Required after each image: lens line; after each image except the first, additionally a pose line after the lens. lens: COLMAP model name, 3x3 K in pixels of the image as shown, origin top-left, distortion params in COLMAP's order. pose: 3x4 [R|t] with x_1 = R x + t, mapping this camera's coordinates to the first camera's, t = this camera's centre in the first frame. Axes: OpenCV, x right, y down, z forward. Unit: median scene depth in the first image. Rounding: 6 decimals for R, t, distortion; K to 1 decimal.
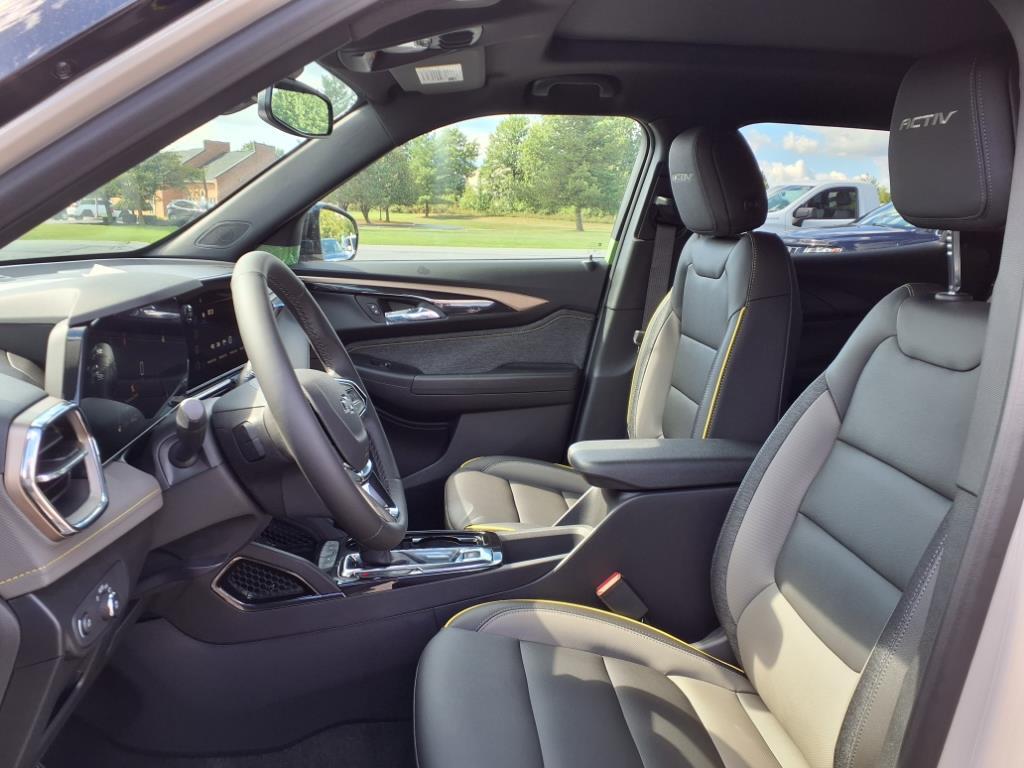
lens RADIAL K [[824.0, 0, 514.2], [0, 824.0, 406.1], [0, 0, 1]] dist [0.029912, -0.025173]
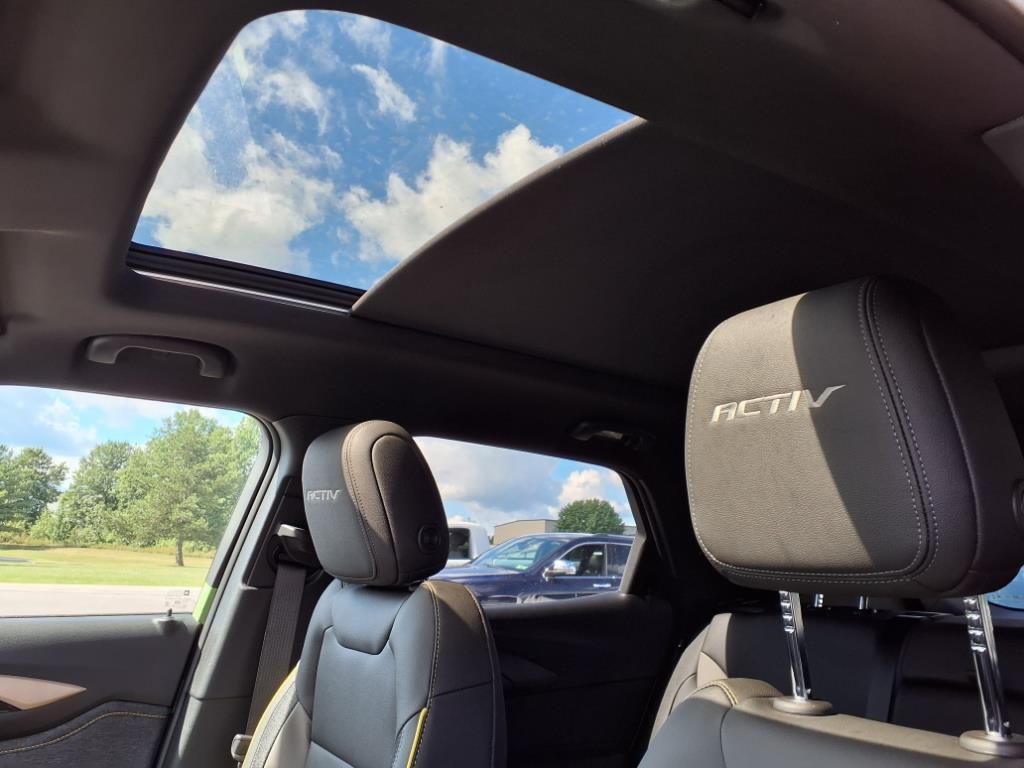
lens RADIAL K [[824.0, 0, 525.5], [0, 824.0, 388.1], [0, 0, 1]] dist [0.029912, -0.025173]
pose [[0.894242, 0.111080, 0.433580, 0.040328], [0.076698, 0.916356, -0.392949, -0.064680], [-0.440962, 0.384646, 0.810925, 0.278883]]
